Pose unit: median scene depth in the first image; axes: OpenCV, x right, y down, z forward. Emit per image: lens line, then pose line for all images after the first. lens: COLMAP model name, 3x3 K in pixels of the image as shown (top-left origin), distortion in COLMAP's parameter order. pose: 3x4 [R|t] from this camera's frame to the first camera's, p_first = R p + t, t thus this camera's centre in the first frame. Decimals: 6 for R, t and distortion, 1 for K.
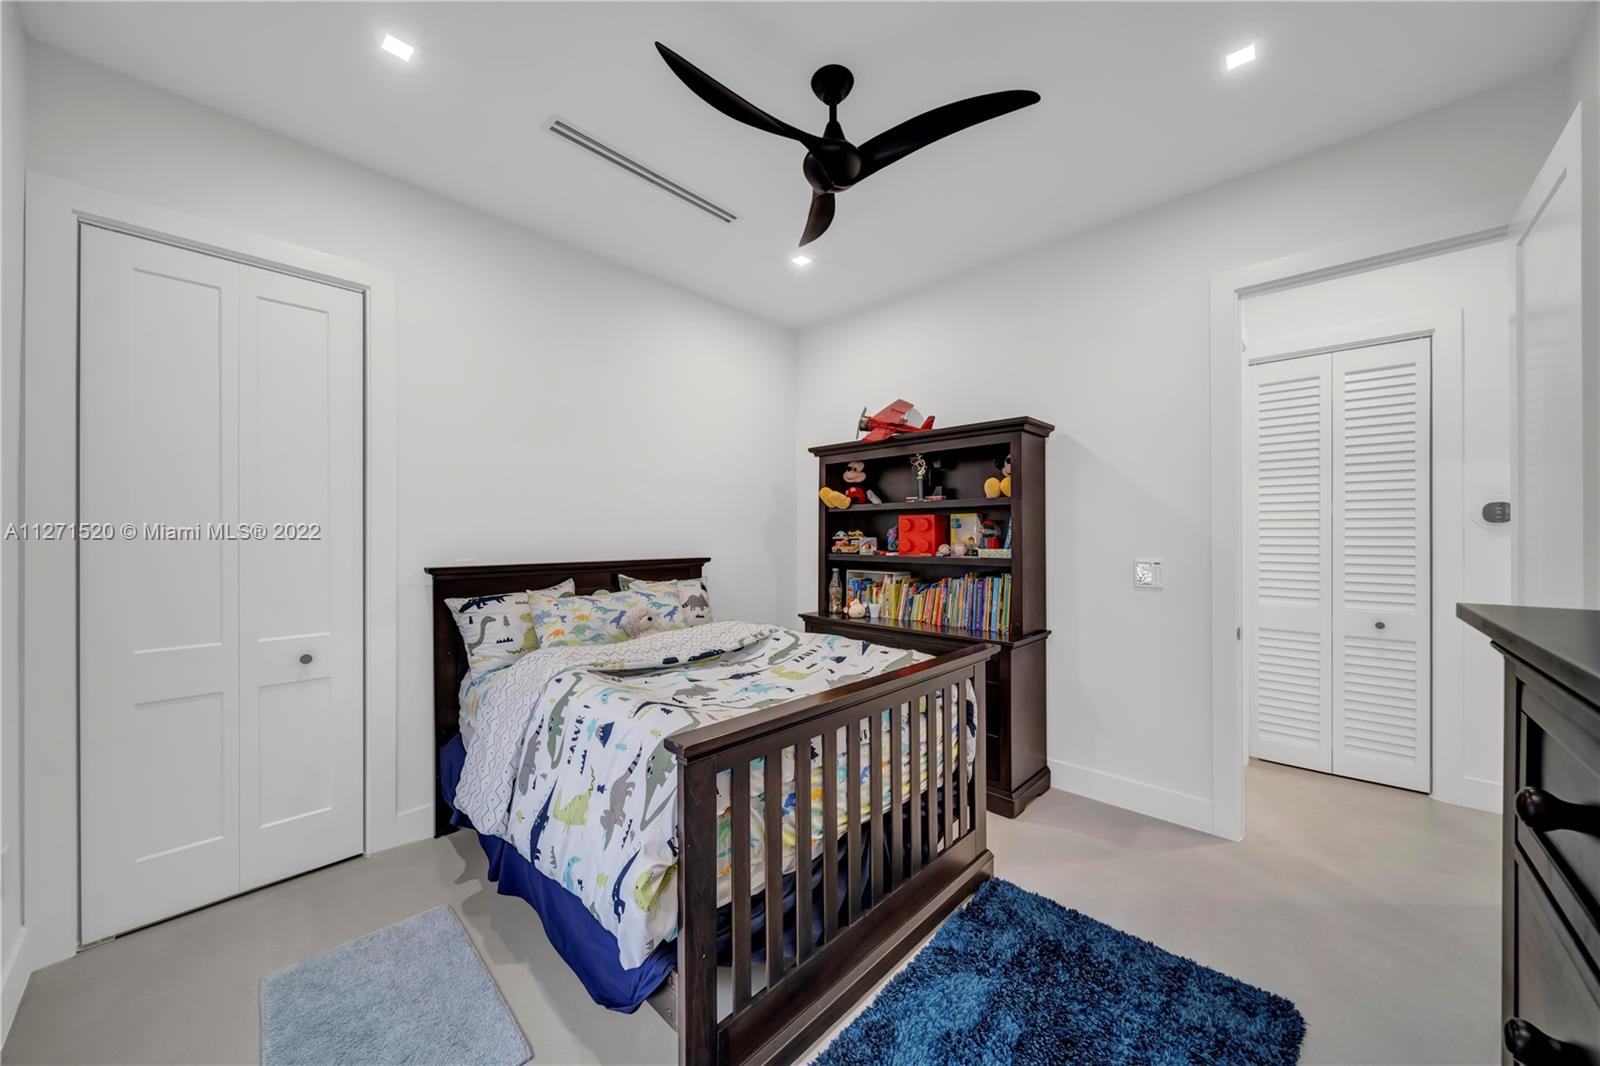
lens RADIAL K [[571.6, 0, 798.6], [0, 571.6, 538.8], [0, 0, 1]] dist [0.000233, -0.000583]
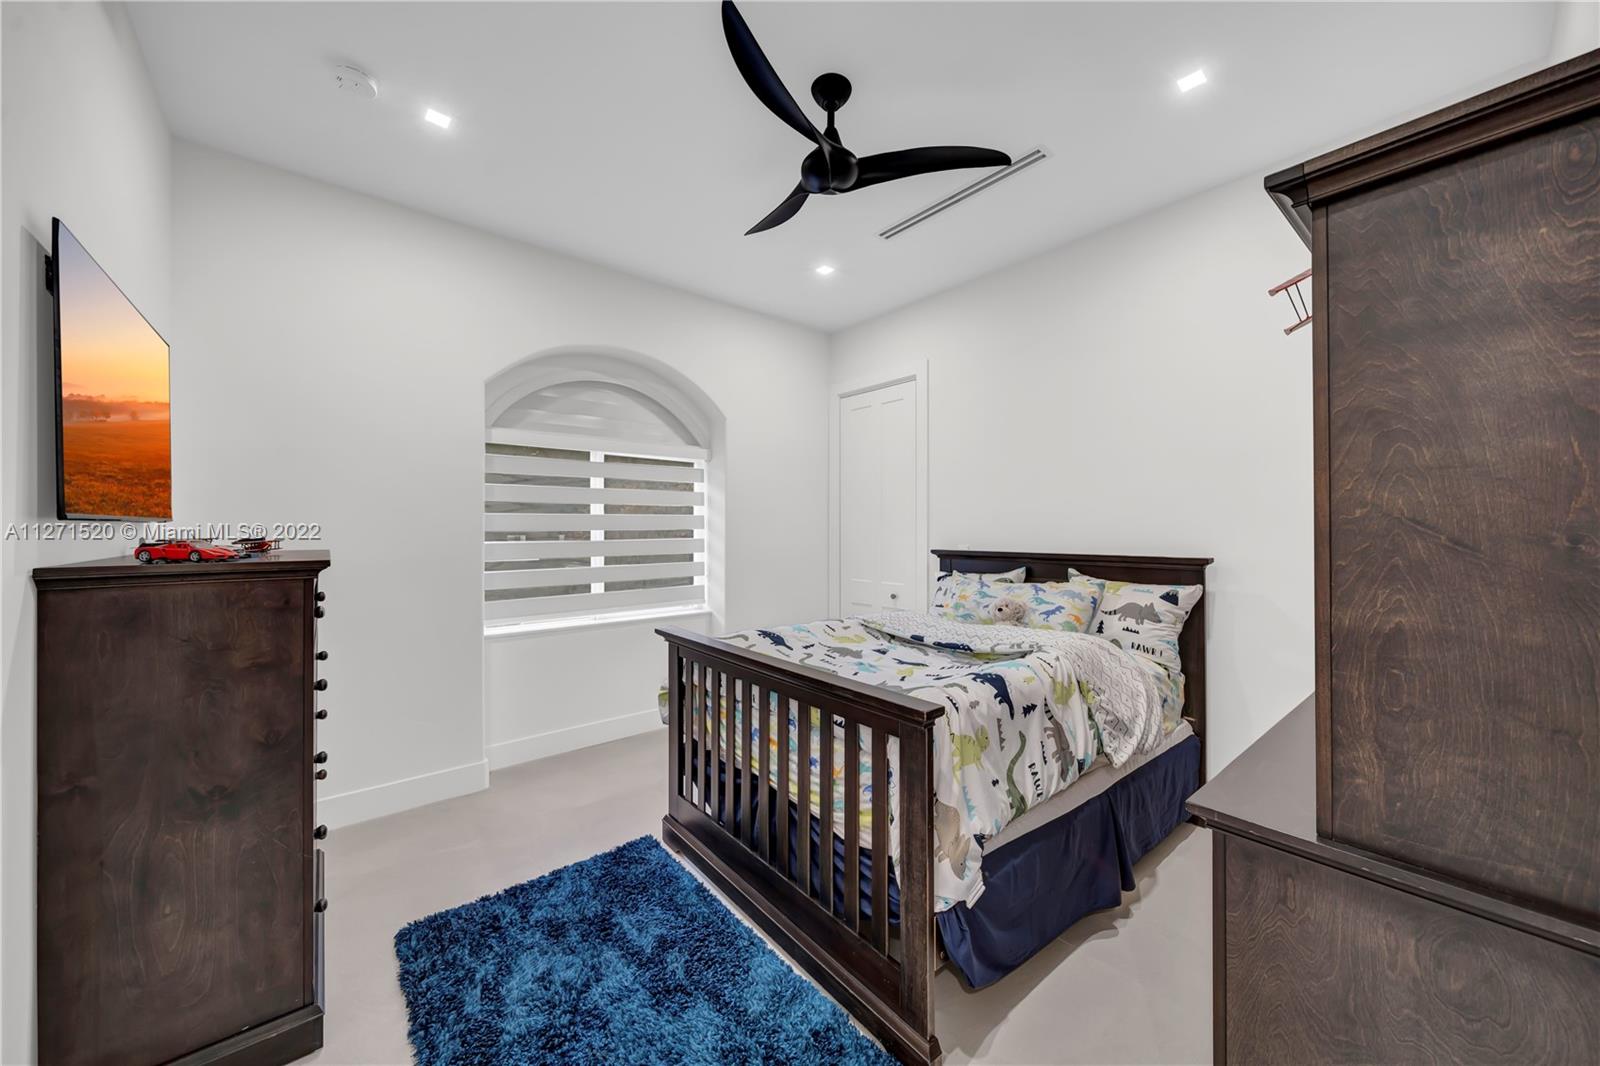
lens RADIAL K [[571.6, 0, 799.5], [0, 571.6, 526.1], [0, 0, 1]] dist [0.000233, -0.000583]
pose [[-0.135481, -0.000778, -0.990780, 0.911762], [-0.001194, 0.999999, -0.000622, -0.007930], [0.990779, 0.001098, -0.135482, 0.902860]]
